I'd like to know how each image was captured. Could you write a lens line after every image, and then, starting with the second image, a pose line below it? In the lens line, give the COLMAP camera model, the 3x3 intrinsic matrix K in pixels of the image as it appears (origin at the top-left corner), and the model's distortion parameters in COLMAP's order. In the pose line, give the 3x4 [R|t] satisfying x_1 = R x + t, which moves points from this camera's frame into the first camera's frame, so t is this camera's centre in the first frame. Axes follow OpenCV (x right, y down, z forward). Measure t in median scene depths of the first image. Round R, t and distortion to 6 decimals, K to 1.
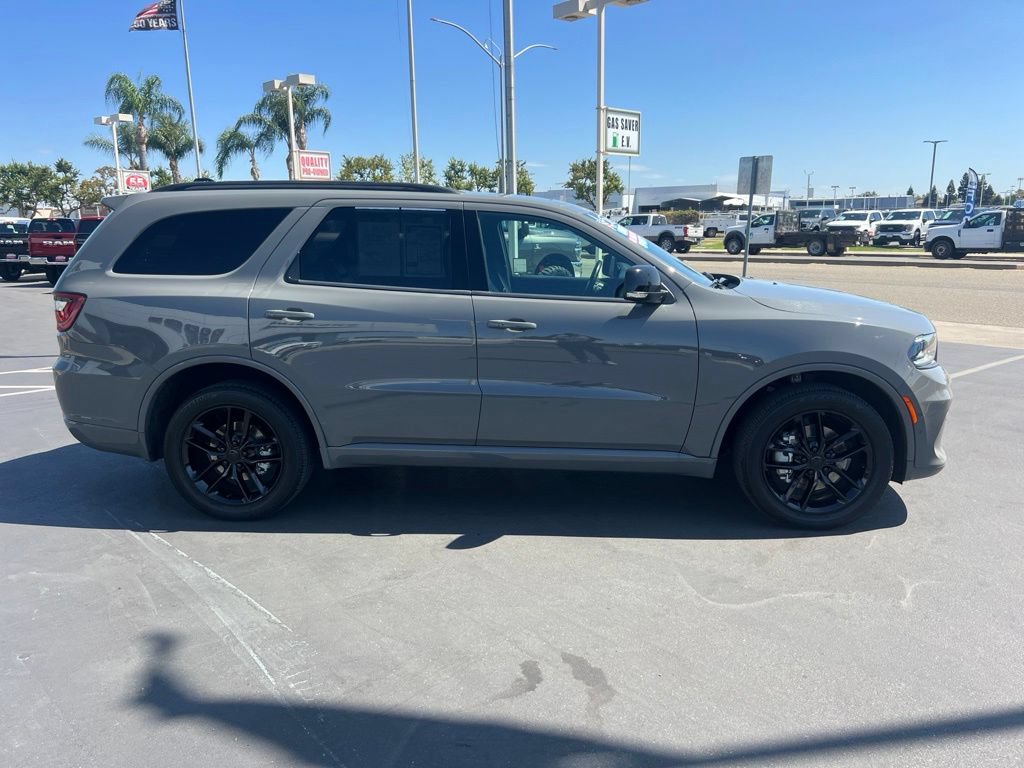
lens RADIAL K [[780.8, 0, 515.6], [0, 780.8, 388.4], [0, 0, 1]] dist [0.046263, -0.042233]
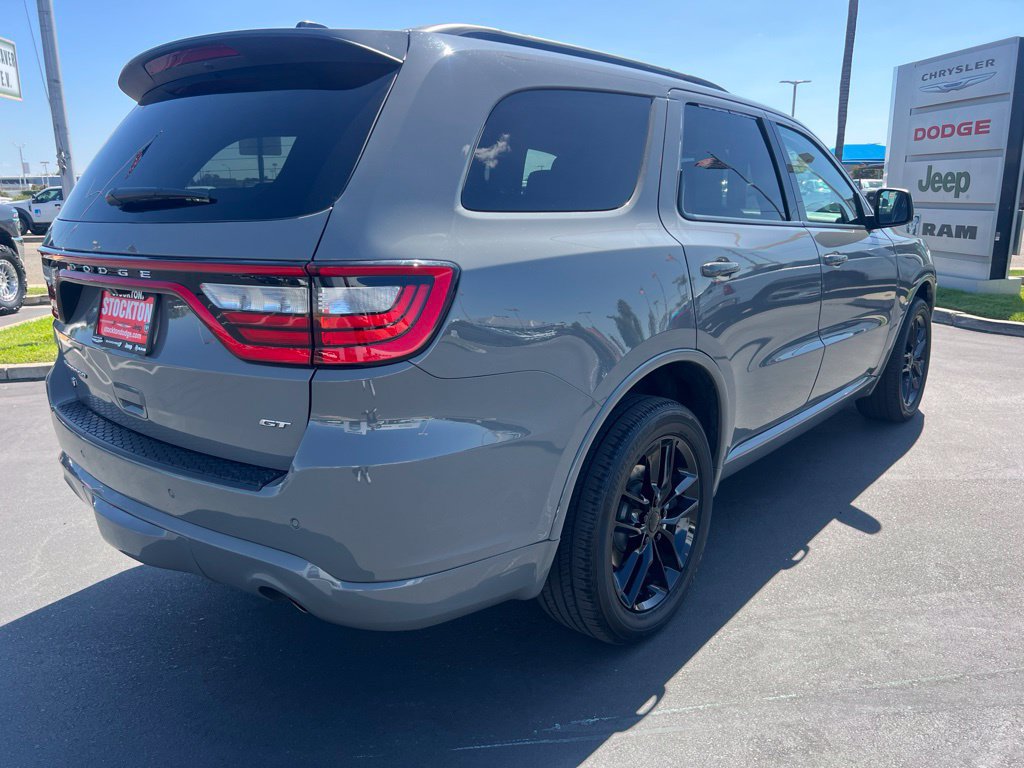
lens RADIAL K [[780.8, 0, 519.3], [0, 780.8, 379.0], [0, 0, 1]] dist [0.046263, -0.042233]
pose [[0.586664, -0.183170, 0.788844, -0.858782], [0.175389, 0.979704, 0.097052, -0.092236], [-0.790610, 0.081418, 0.606883, 0.724278]]
